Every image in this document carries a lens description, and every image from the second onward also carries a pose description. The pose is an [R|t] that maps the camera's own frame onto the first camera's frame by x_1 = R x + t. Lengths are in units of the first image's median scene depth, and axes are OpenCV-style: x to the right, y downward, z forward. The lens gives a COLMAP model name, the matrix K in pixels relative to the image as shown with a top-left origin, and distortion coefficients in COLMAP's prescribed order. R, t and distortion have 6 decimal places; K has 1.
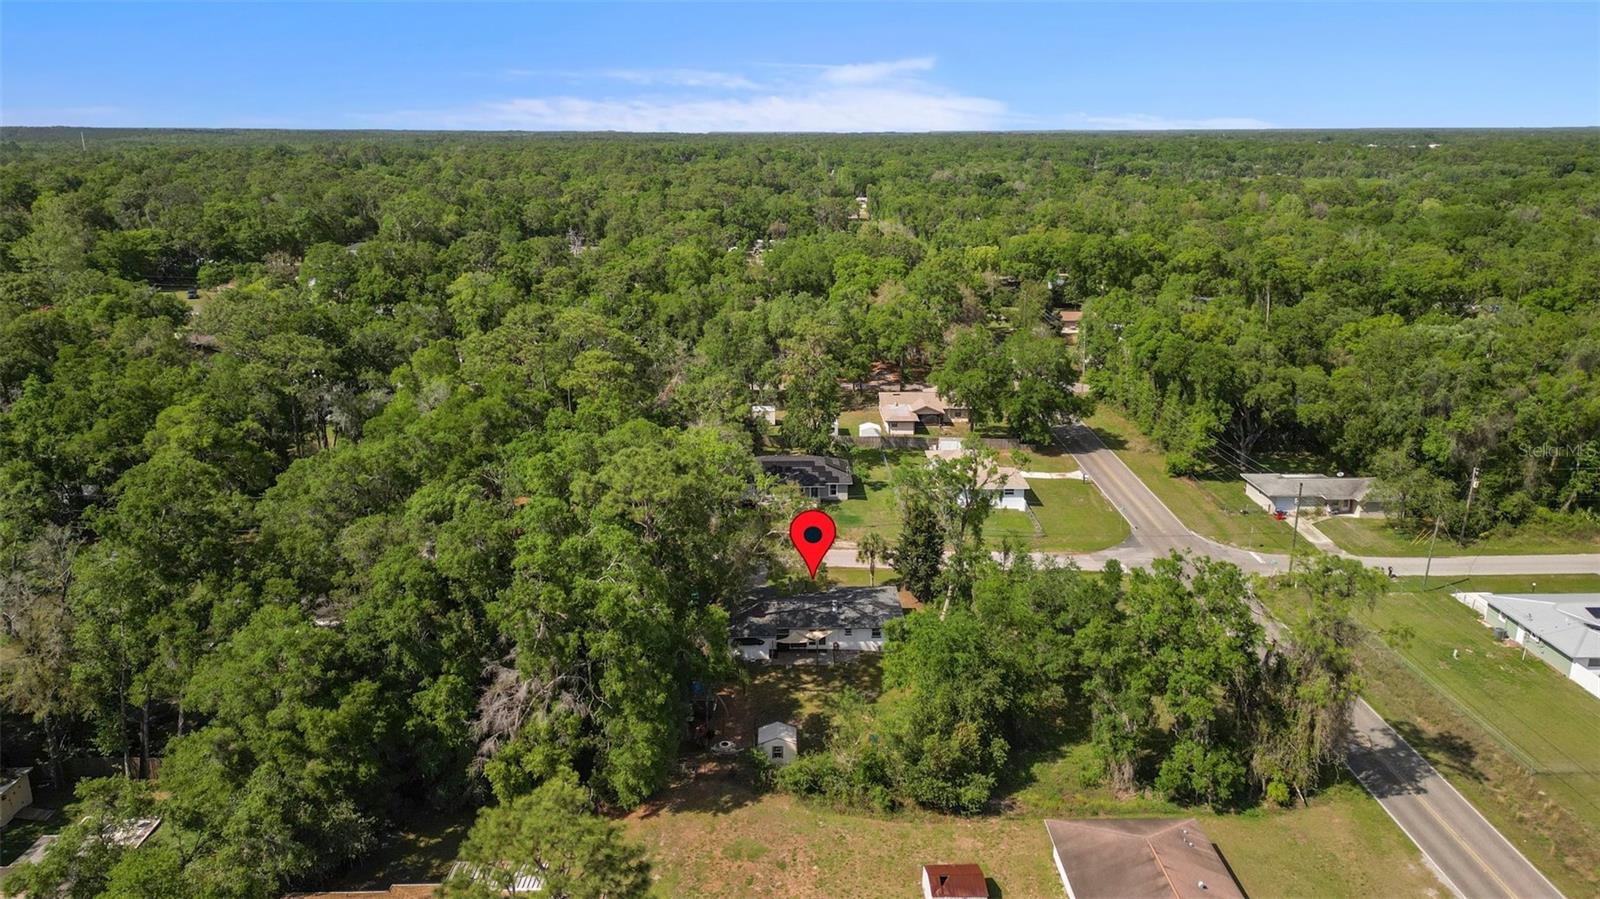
lens RADIAL K [[1118.0, 0, 797.0], [0, 1118.0, 441.9], [0, 0, 1]] dist [0.077014, -0.070505]
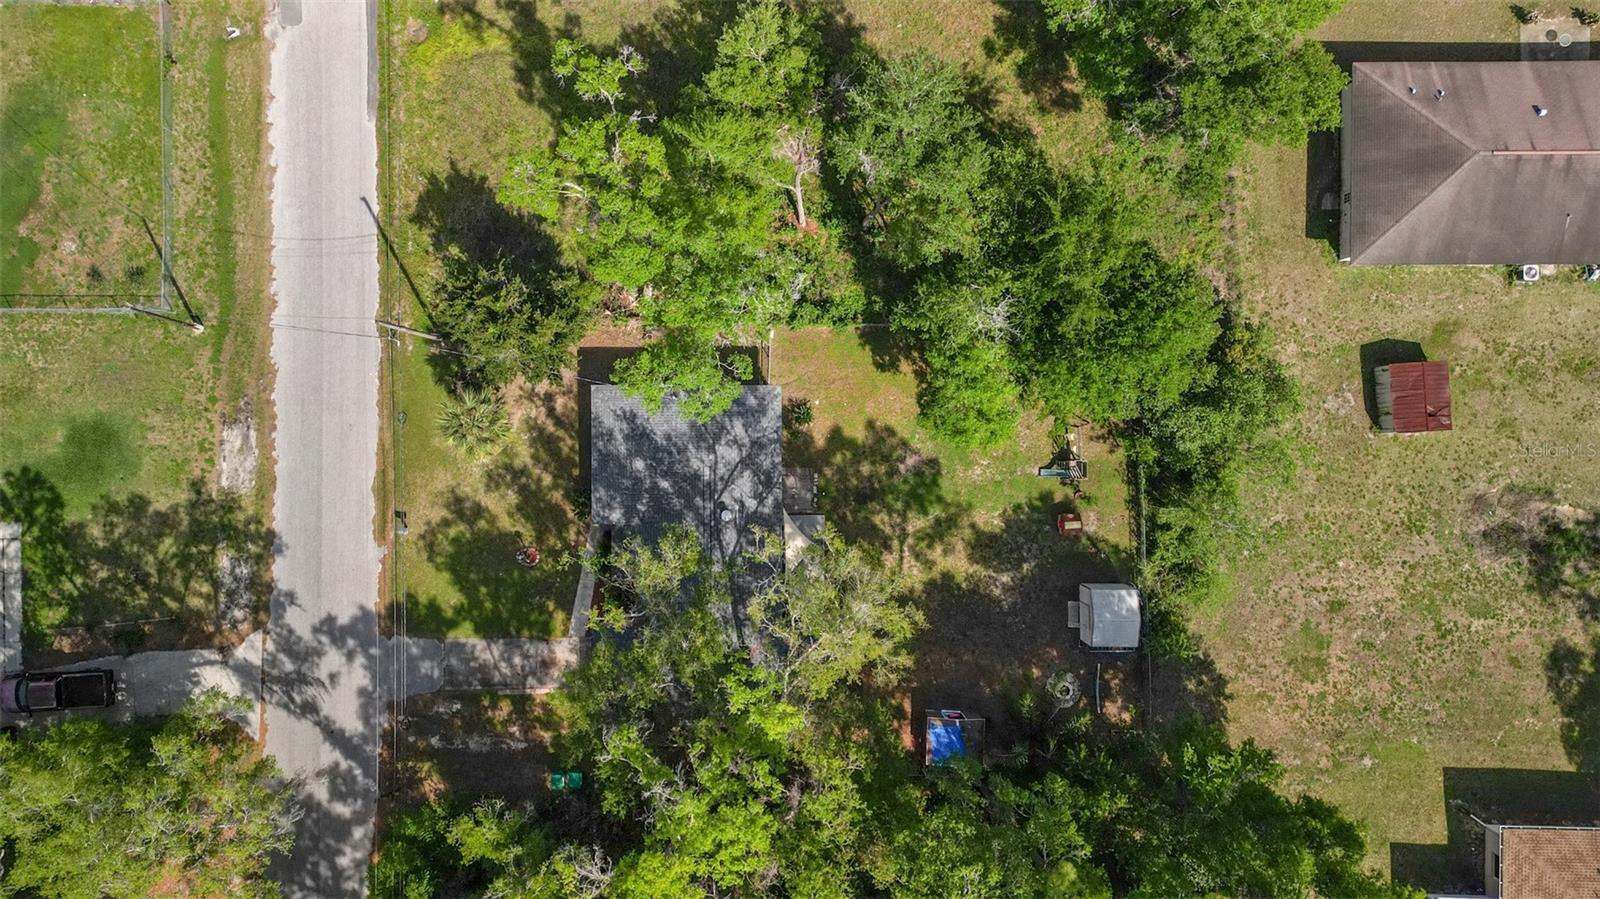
lens RADIAL K [[1153.5, 0, 796.7], [0, 1153.5, 461.5], [0, 0, 1]] dist [0.065851, -0.046077]
pose [[0.014596, -0.999862, -0.007947, 0.047460], [0.255287, -0.003958, 0.966857, -0.271680], [-0.966755, -0.016141, 0.255194, 0.609607]]
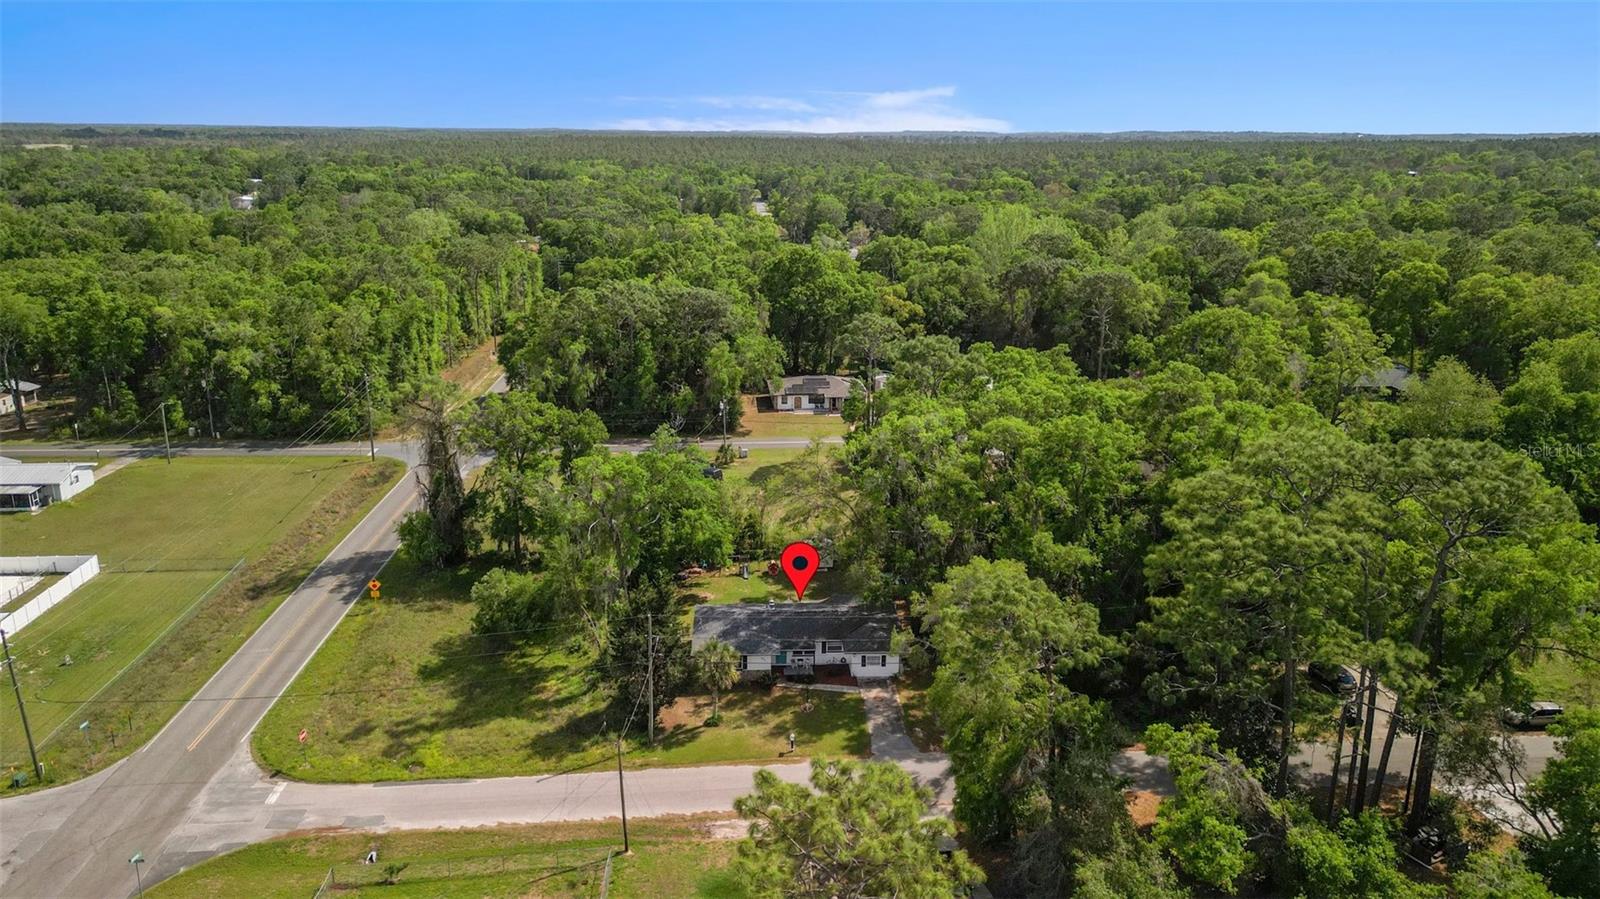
lens RADIAL K [[1118.0, 0, 797.0], [0, 1118.0, 441.9], [0, 0, 1]] dist [0.077014, -0.070505]
pose [[-0.999275, 0.003774, -0.037887, 0.035674], [-0.016141, 0.859253, 0.511295, -0.308941], [0.034484, 0.511536, -0.858570, 1.245609]]
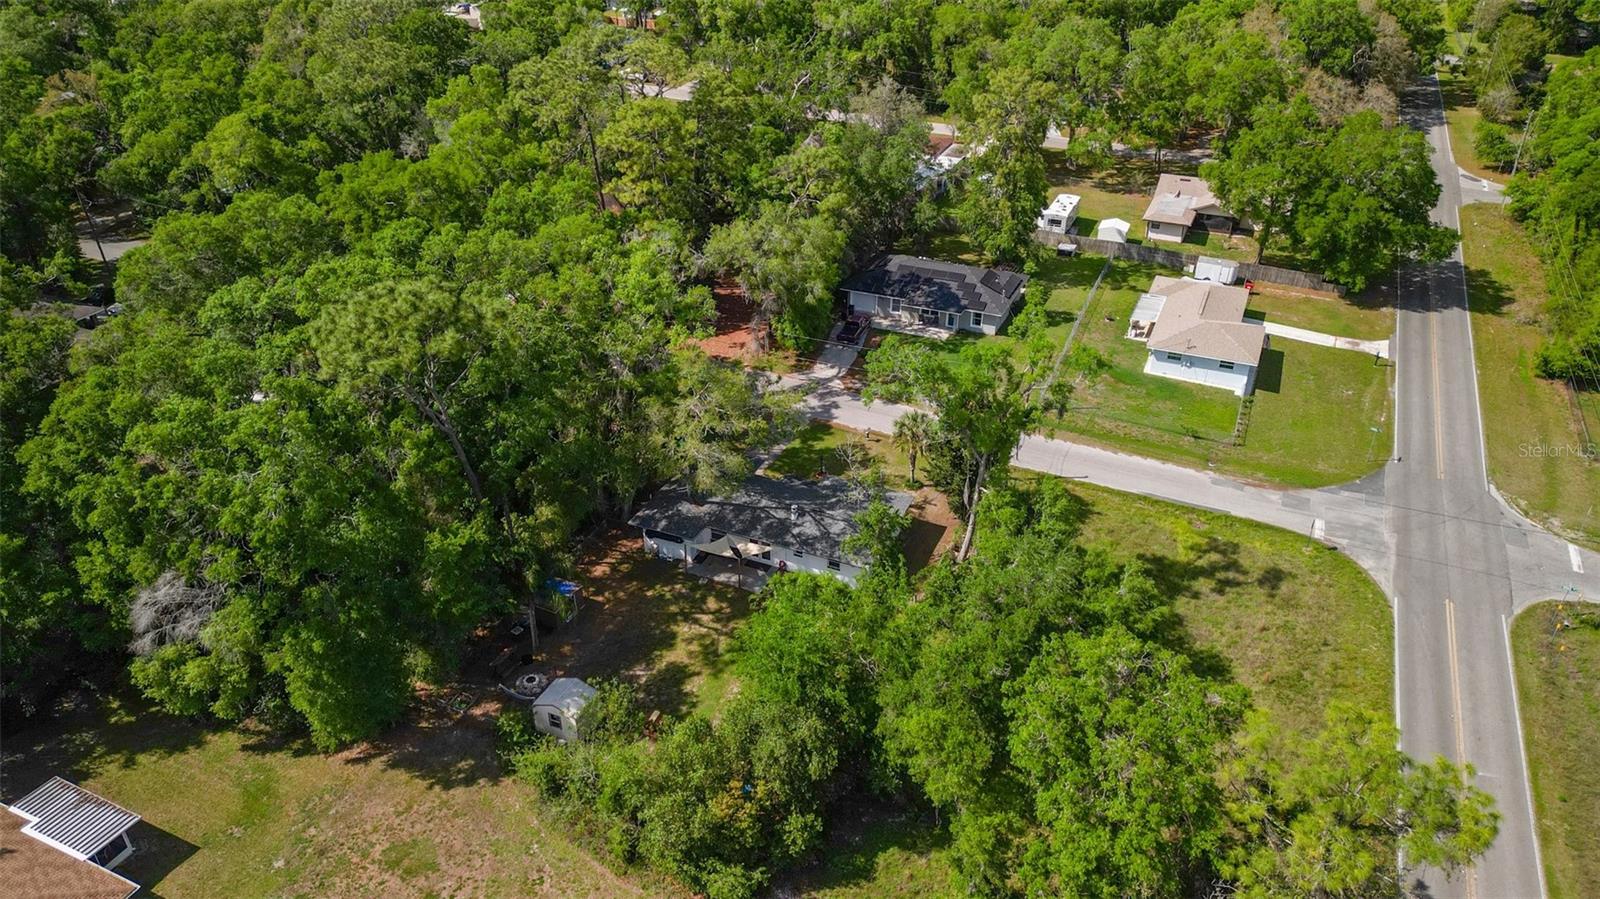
lens RADIAL K [[1126.0, 0, 801.3], [0, 1126.0, 435.4], [0, 0, 1]] dist [0.076725, -0.062587]
pose [[0.906417, 0.211383, -0.365685, 0.217445], [-0.112046, 0.955079, 0.274353, -0.076380], [0.407251, -0.207705, 0.889385, 0.262623]]
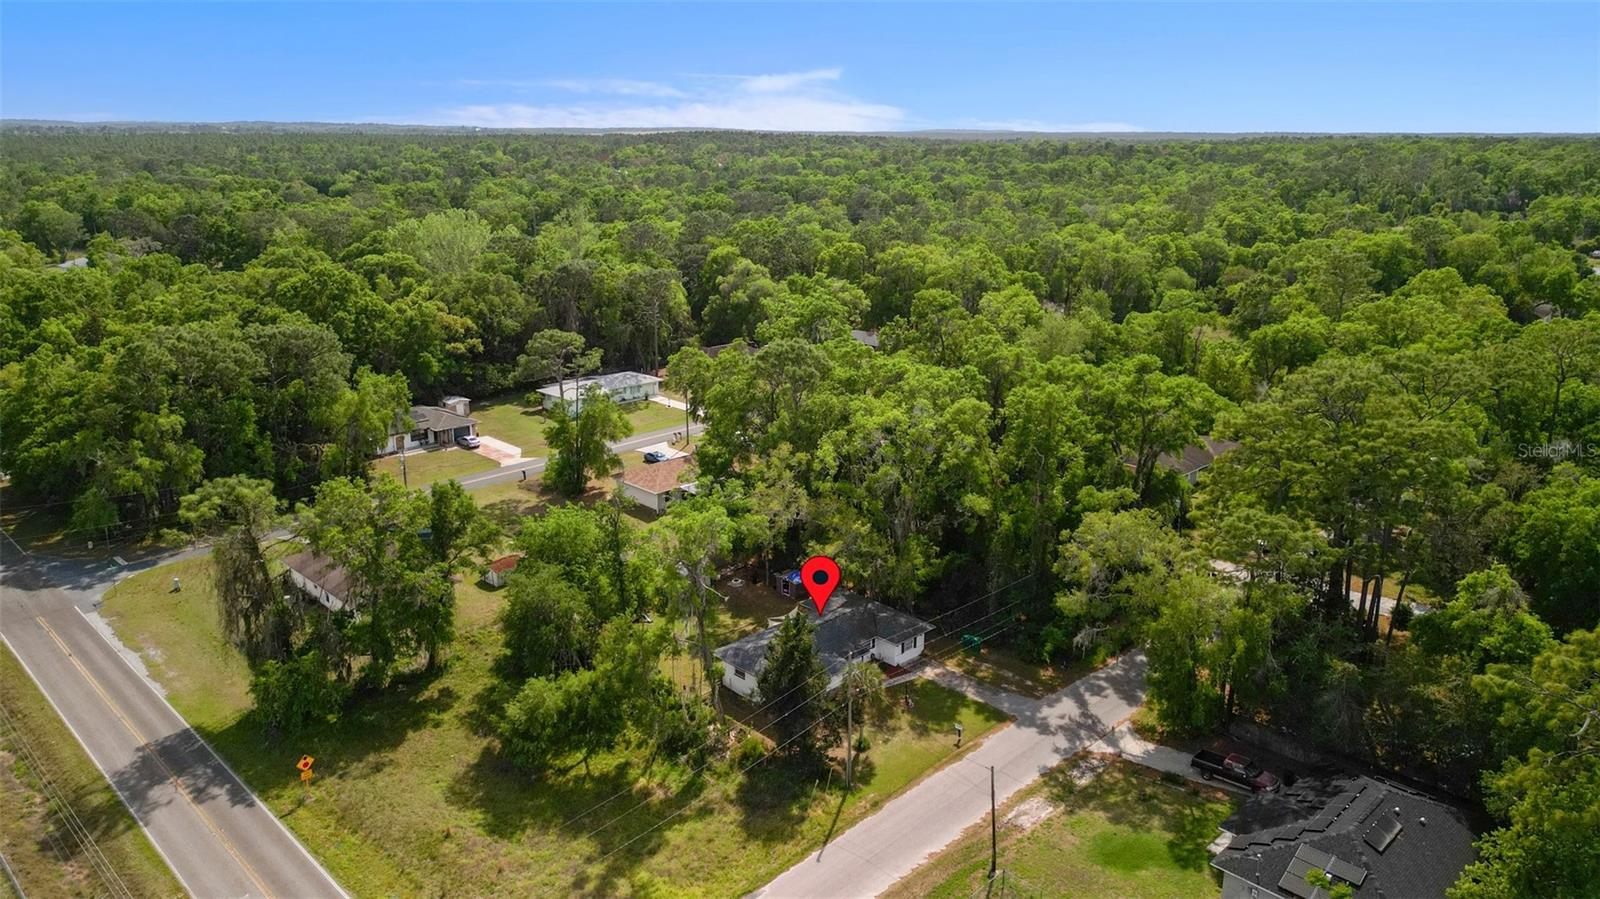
lens RADIAL K [[1118.0, 0, 797.0], [0, 1118.0, 441.9], [0, 0, 1]] dist [0.077014, -0.070505]
pose [[-0.724144, 0.182301, -0.665118, 0.432073], [-0.187071, 0.876347, 0.443869, -0.272686], [0.663792, 0.445849, -0.600499, 1.075267]]
